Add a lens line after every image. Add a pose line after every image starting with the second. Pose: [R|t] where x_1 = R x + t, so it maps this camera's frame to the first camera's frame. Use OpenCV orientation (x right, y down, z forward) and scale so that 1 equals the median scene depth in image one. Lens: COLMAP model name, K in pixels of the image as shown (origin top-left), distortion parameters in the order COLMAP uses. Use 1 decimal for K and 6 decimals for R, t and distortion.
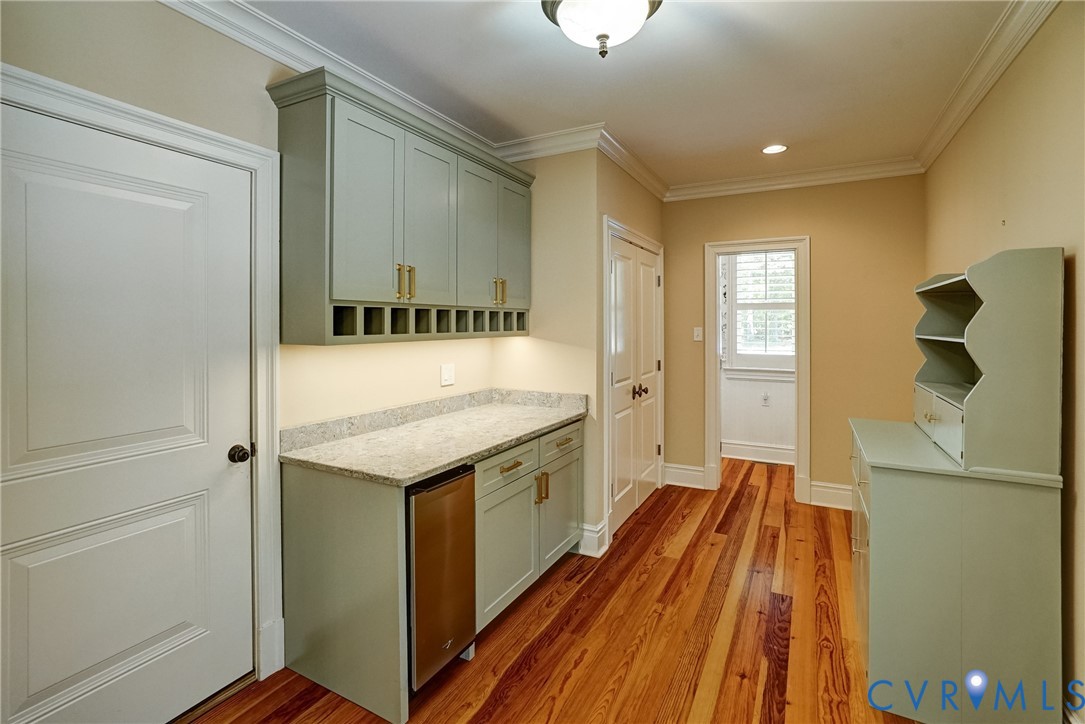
lens RADIAL K [[505.7, 0, 543.3], [0, 505.7, 325.7], [0, 0, 1]] dist [0.020507, 0.000105]
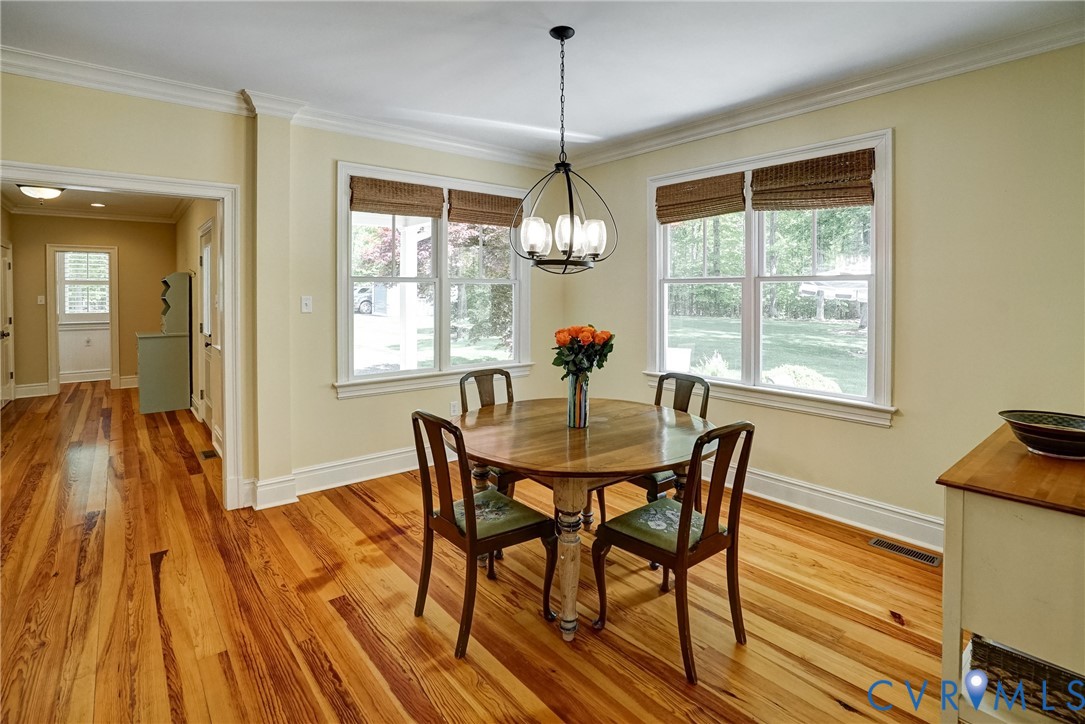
lens RADIAL K [[521.9, 0, 541.2], [0, 521.9, 306.0], [0, 0, 1]] dist [-0.055710, 0.018513]
pose [[0.383547, -0.017462, 0.923356, -0.545270], [-0.000113, 0.999820, 0.018955, 0.005184], [-0.923521, -0.007375, 0.383476, -1.044691]]
